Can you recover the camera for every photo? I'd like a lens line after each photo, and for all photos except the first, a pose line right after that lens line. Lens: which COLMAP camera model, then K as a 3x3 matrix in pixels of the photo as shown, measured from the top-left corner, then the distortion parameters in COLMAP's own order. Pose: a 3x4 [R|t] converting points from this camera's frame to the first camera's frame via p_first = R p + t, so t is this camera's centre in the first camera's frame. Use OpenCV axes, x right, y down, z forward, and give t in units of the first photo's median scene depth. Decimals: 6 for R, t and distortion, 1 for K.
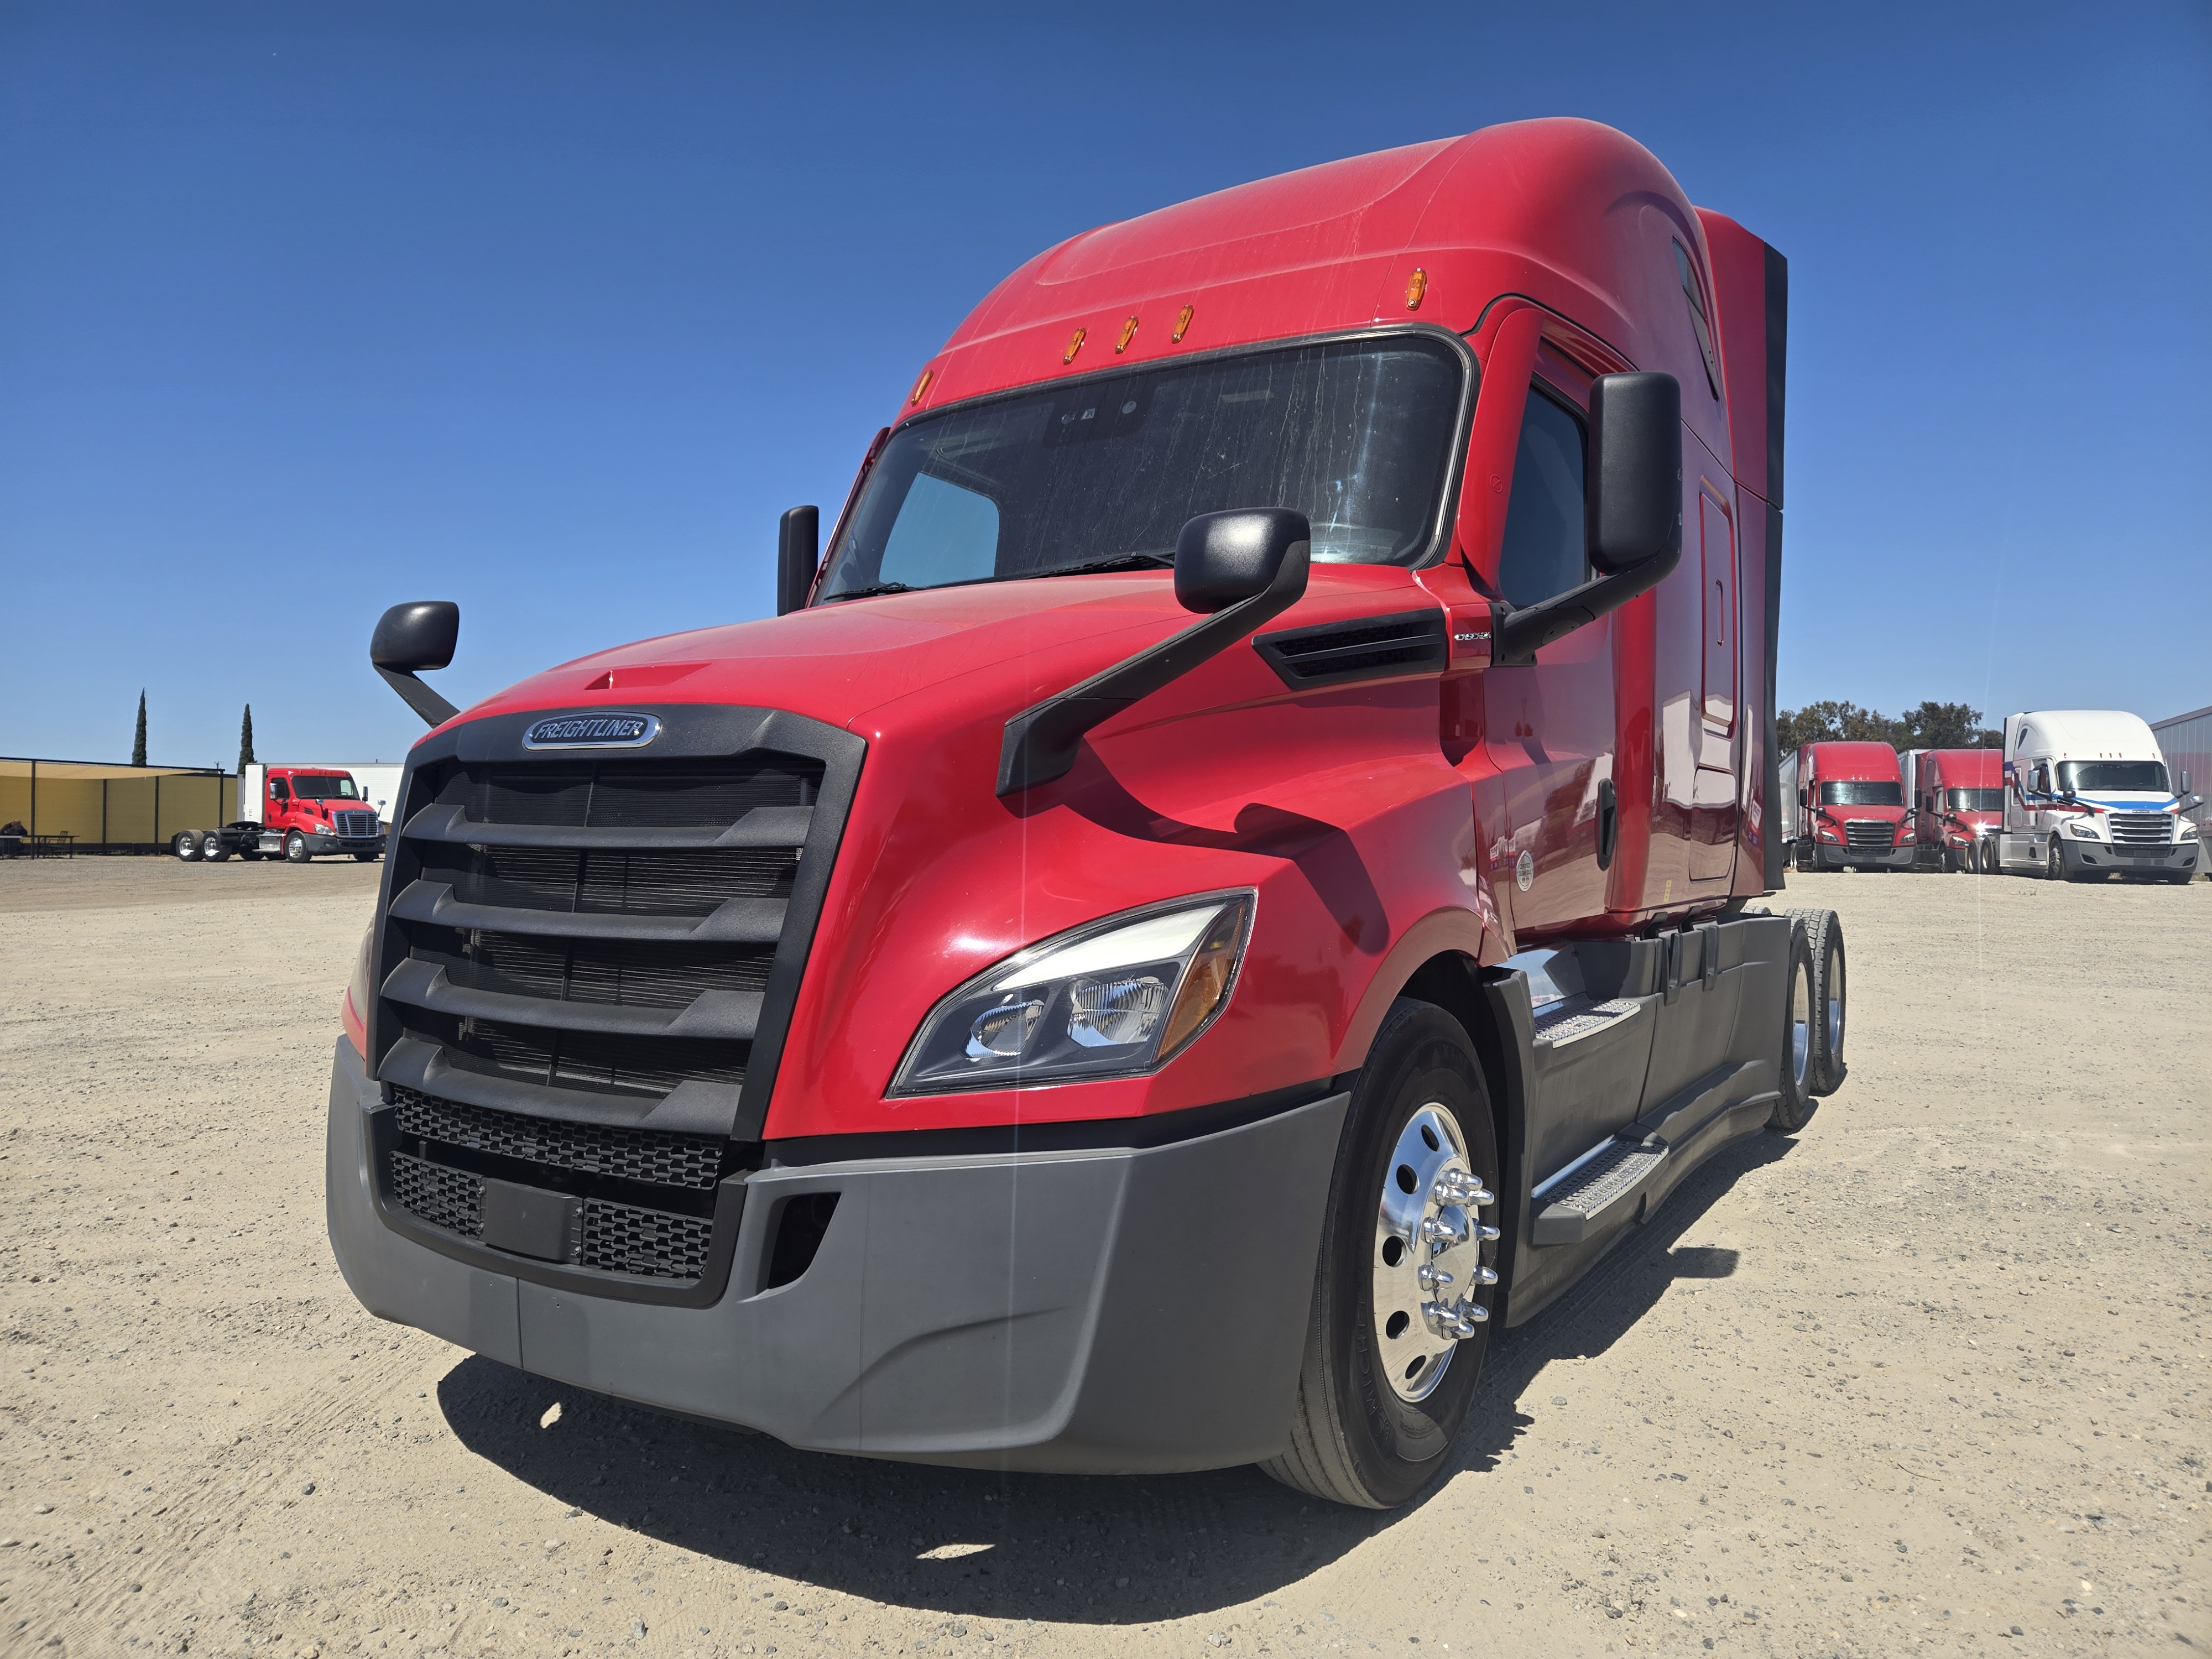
lens RADIAL K [[1462.3, 0, 1109.2], [0, 1462.3, 826.5], [0, 0, 1]] dist [0.041000, -0.021536]
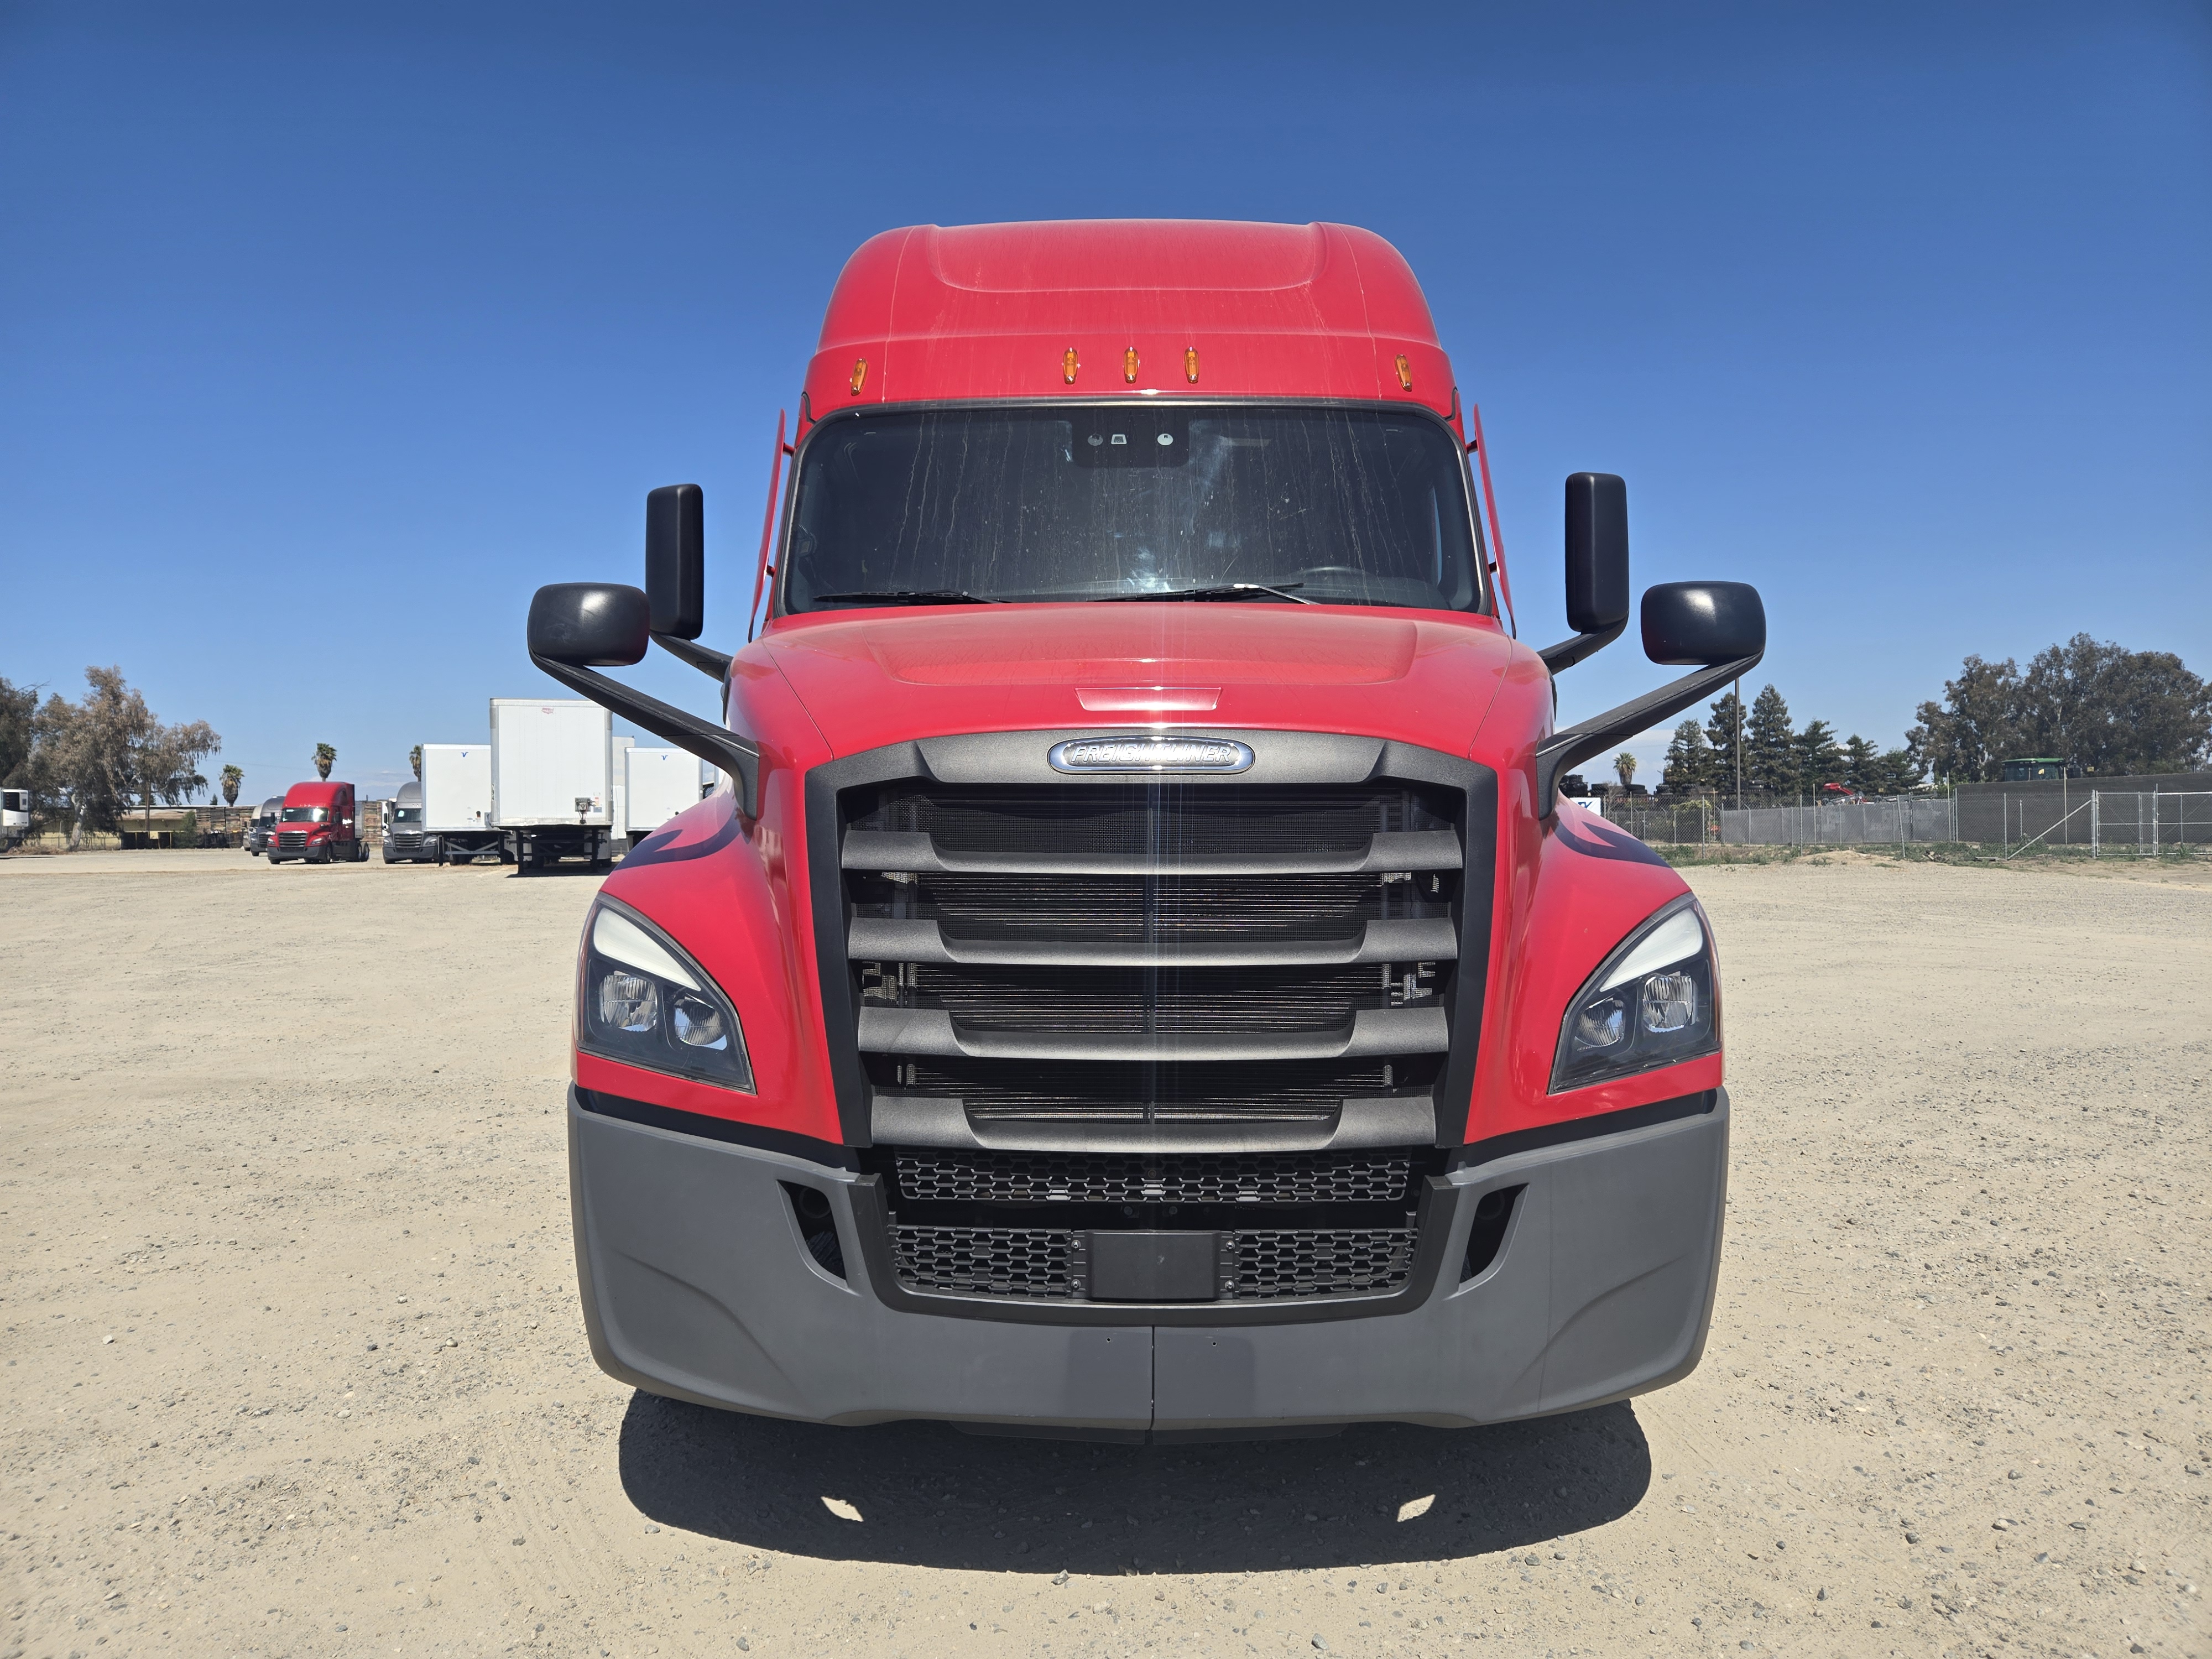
lens RADIAL K [[1462.3, 0, 1113.7], [0, 1462.3, 821.9], [0, 0, 1]] dist [0.041000, -0.021536]
pose [[0.849327, -0.011849, 0.527733, -0.628458], [0.009921, 0.999930, 0.006484, -0.020143], [-0.527773, -0.000271, 0.849385, 0.136085]]
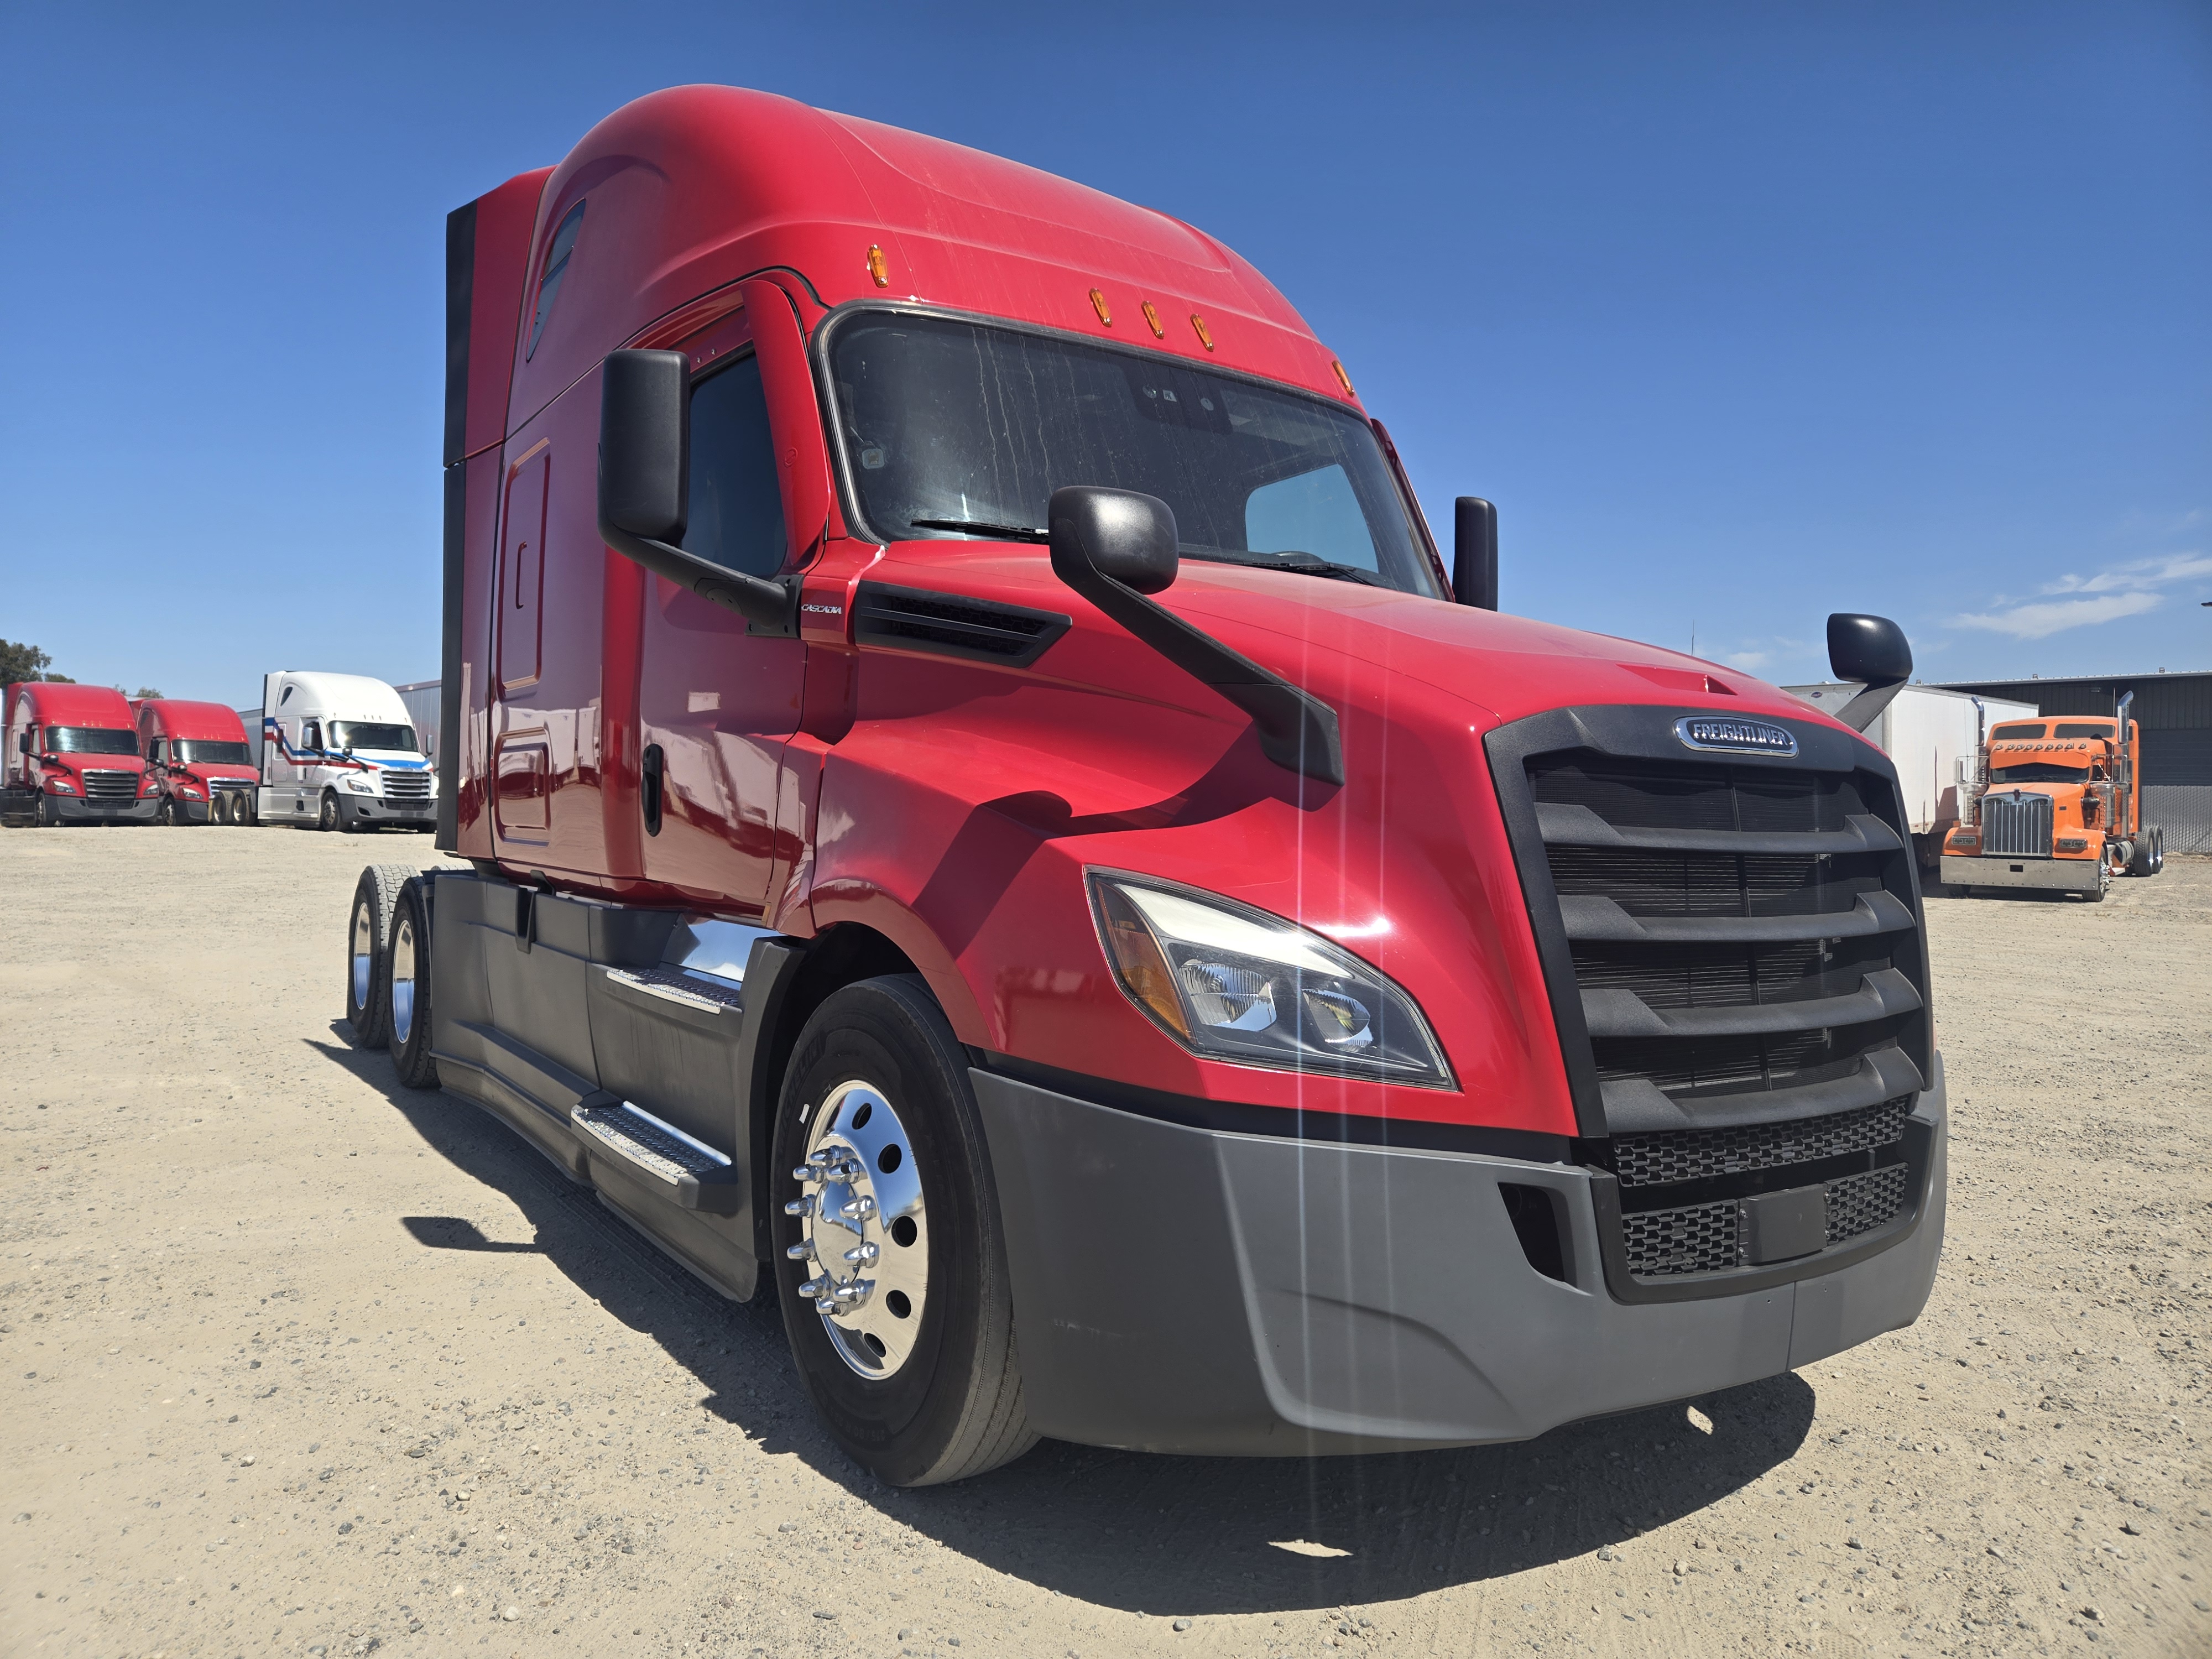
lens RADIAL K [[1462.3, 0, 1061.8], [0, 1462.3, 812.0], [0, 0, 1]] dist [0.041000, -0.021536]
pose [[0.429503, -0.002261, 0.903062, -1.038824], [-0.019843, 0.999732, 0.011941, -0.011364], [-0.902847, -0.023048, 0.429343, 0.697852]]
